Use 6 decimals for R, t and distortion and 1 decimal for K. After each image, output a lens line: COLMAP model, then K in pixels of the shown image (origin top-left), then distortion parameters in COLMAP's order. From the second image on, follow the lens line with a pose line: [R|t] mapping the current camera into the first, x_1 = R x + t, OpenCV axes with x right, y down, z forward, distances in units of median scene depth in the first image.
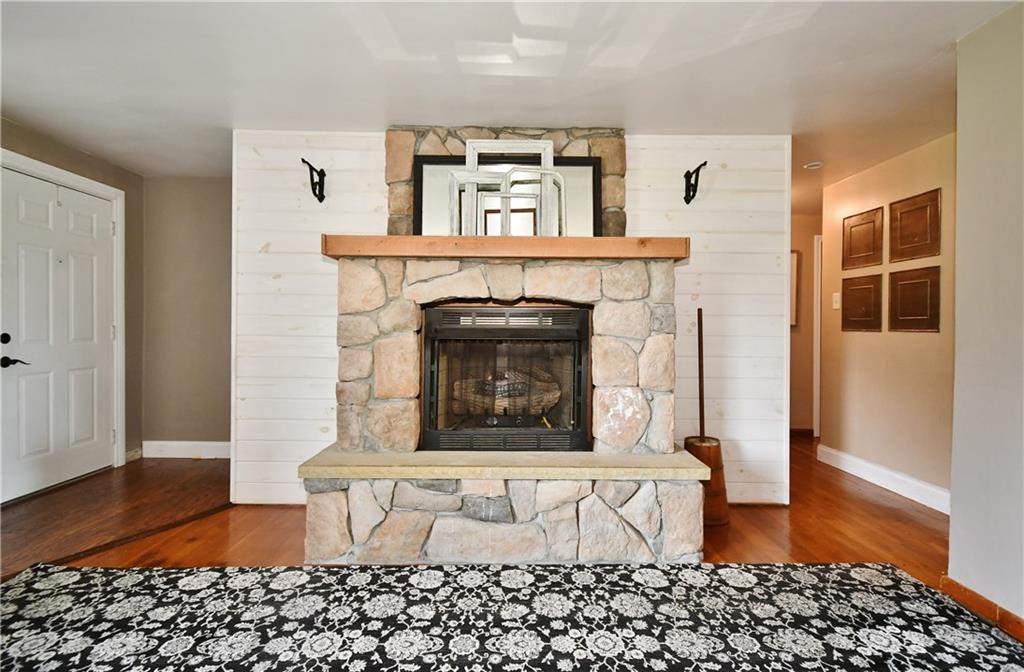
lens RADIAL K [[523.1, 0, 512.6], [0, 523.1, 329.1], [0, 0, 1]] dist [0.005347, 0.000374]
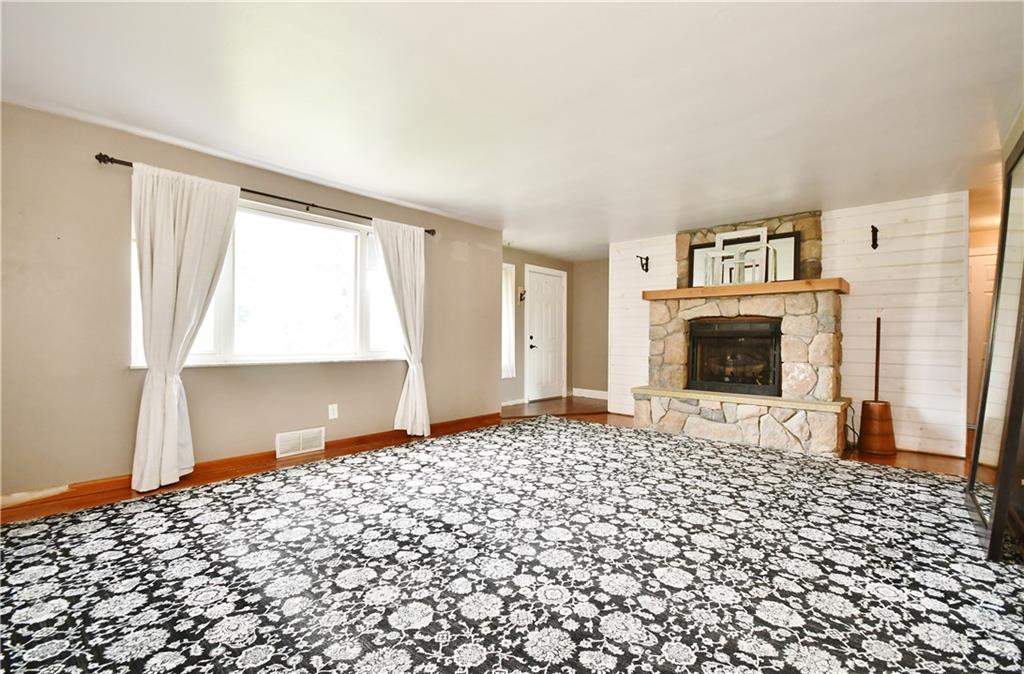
lens RADIAL K [[452.7, 0, 516.6], [0, 452.7, 338.0], [0, 0, 1]] dist [0.002606, -0.006580]
pose [[0.755202, -0.001751, -0.655489, 0.500950], [-0.002822, 0.999978, -0.005922, 0.036994], [0.655486, 0.006322, 0.755181, -0.825689]]
